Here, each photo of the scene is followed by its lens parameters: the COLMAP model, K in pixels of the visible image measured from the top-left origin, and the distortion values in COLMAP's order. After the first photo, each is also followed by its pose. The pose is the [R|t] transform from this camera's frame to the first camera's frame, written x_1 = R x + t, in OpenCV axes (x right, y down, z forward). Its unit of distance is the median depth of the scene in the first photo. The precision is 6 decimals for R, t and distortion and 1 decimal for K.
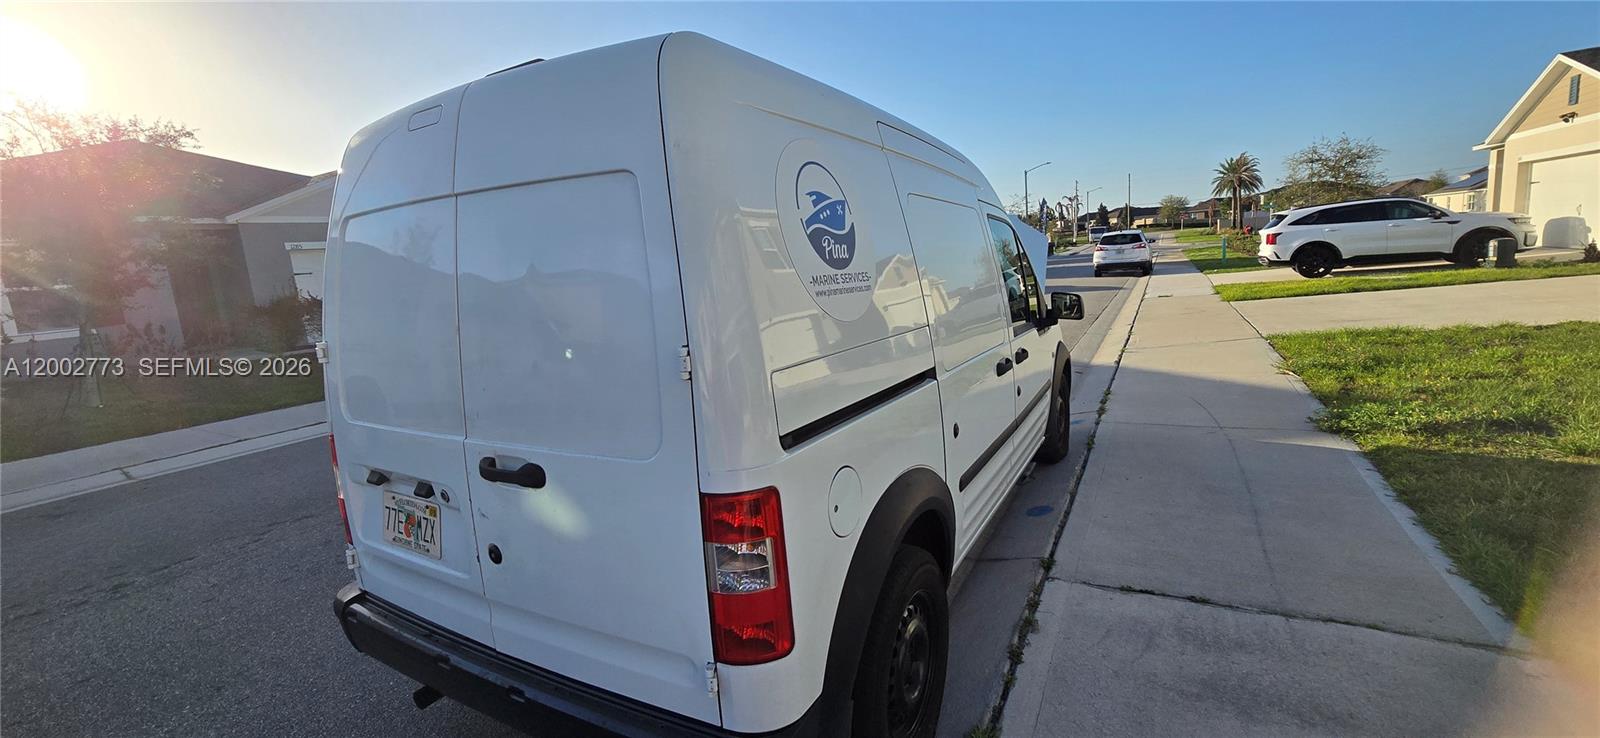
lens RADIAL K [[671.7, 0, 800.0], [0, 671.7, 369.0], [0, 0, 1]] dist [-0.001588, -0.000106]
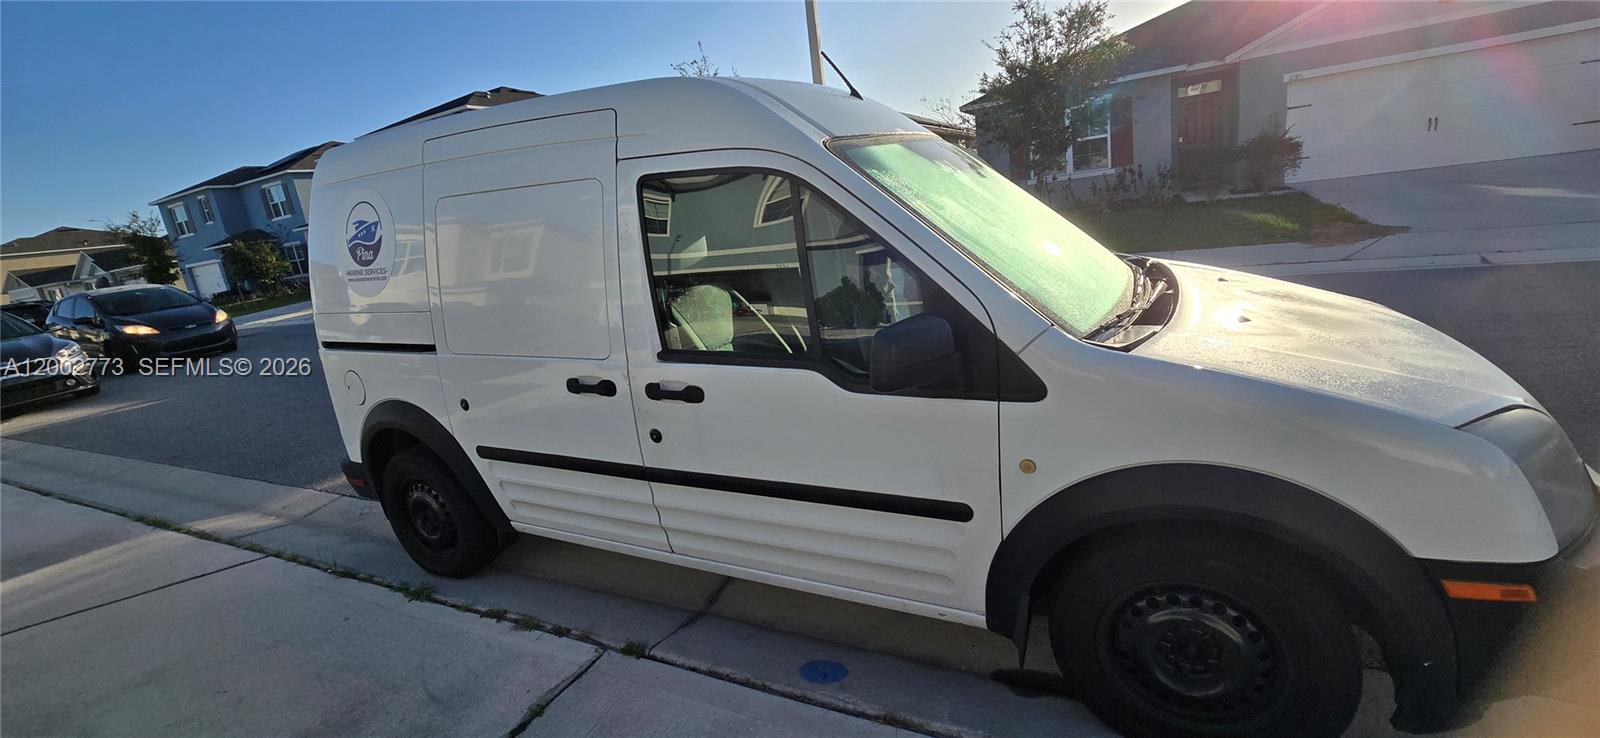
lens RADIAL K [[671.7, 0, 800.0], [0, 671.7, 369.0], [0, 0, 1]] dist [-0.001588, -0.000106]
pose [[0.020433, 0.316014, -0.948534, 1.707219], [-0.034139, 0.948400, 0.315234, -0.456605], [0.999208, 0.025941, 0.030167, 1.970232]]
